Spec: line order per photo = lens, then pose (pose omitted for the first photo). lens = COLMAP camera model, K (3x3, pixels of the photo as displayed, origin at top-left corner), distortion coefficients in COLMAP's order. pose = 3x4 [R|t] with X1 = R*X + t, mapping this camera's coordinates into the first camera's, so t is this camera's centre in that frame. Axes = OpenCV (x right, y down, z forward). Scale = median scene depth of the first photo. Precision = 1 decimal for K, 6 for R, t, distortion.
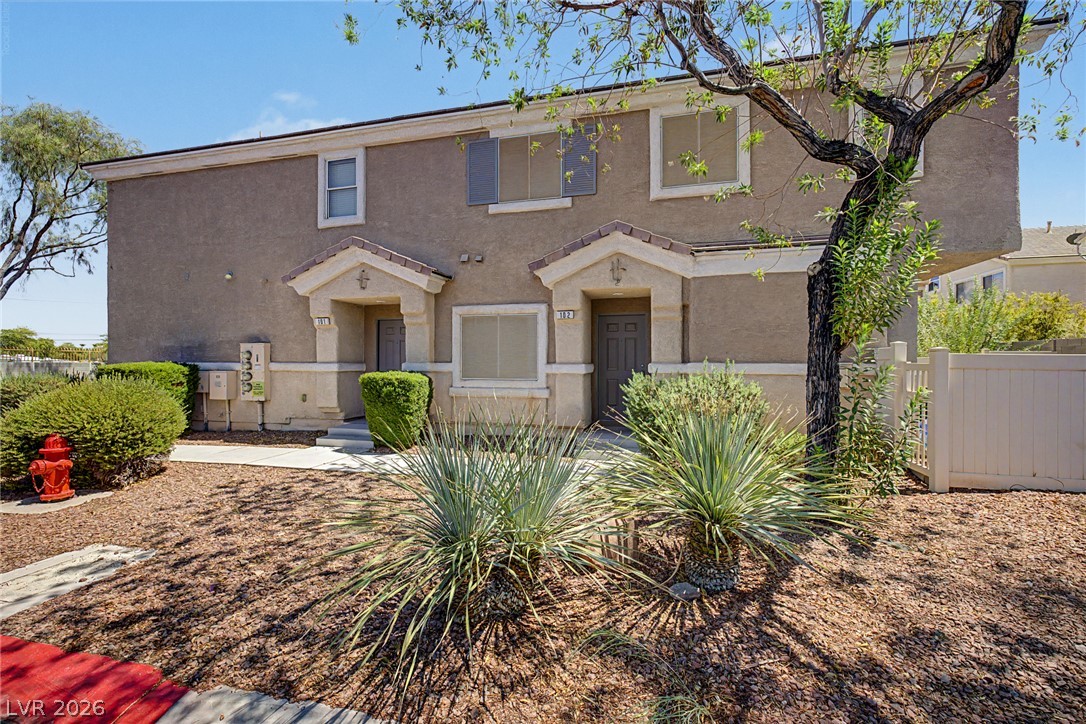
lens RADIAL K [[457.0, 0, 541.6], [0, 457.0, 358.9], [0, 0, 1]] dist [0.005097, -0.000338]
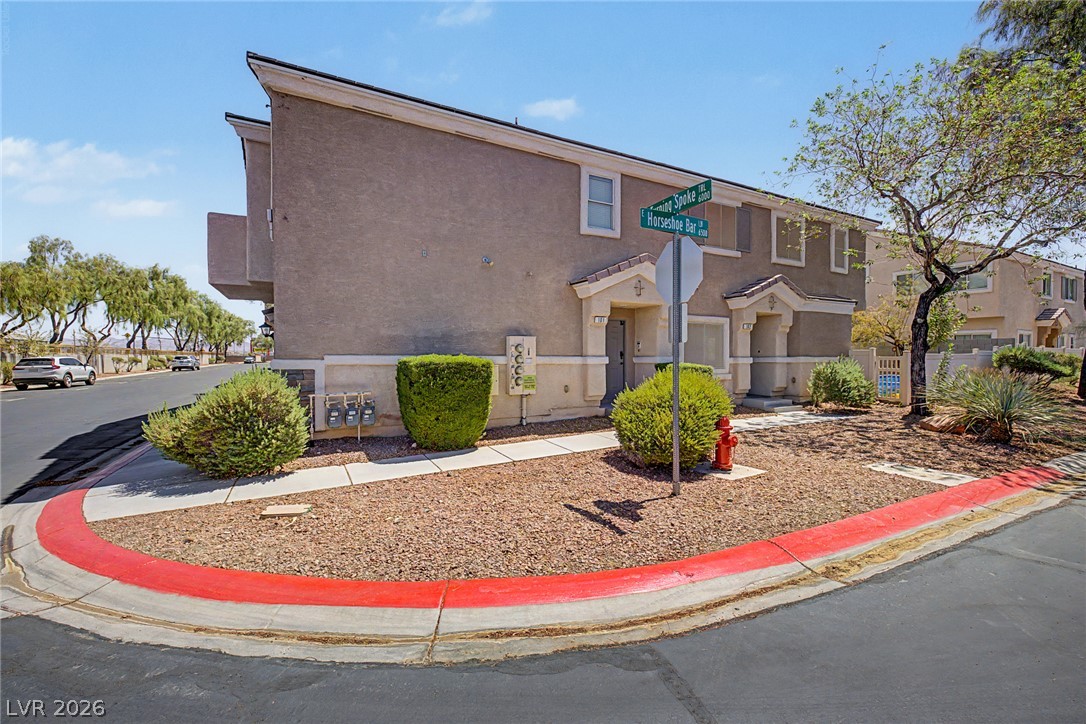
lens RADIAL K [[451.6, 0, 537.8], [0, 451.6, 366.2], [0, 0, 1]] dist [0.001358, 0.000065]
pose [[0.740670, -0.009984, 0.671795, -1.471321], [-0.001552, 0.999861, 0.016572, 0.016429], [-0.671867, -0.013317, 0.740552, 0.303490]]
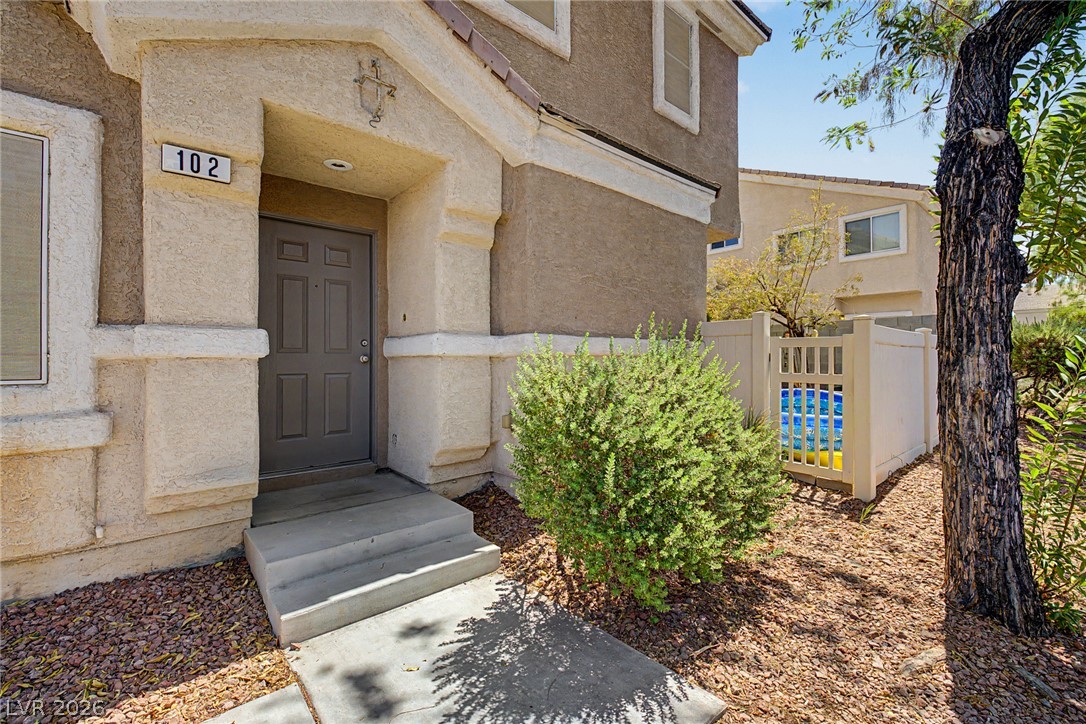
lens RADIAL K [[457.0, 0, 541.6], [0, 457.0, 358.9], [0, 0, 1]] dist [0.005097, -0.000338]
pose [[0.576891, 0.002815, 0.816816, -0.061516], [0.004437, 0.999969, -0.006580, 0.034389], [-0.816809, 0.007420, 0.576860, 0.602515]]
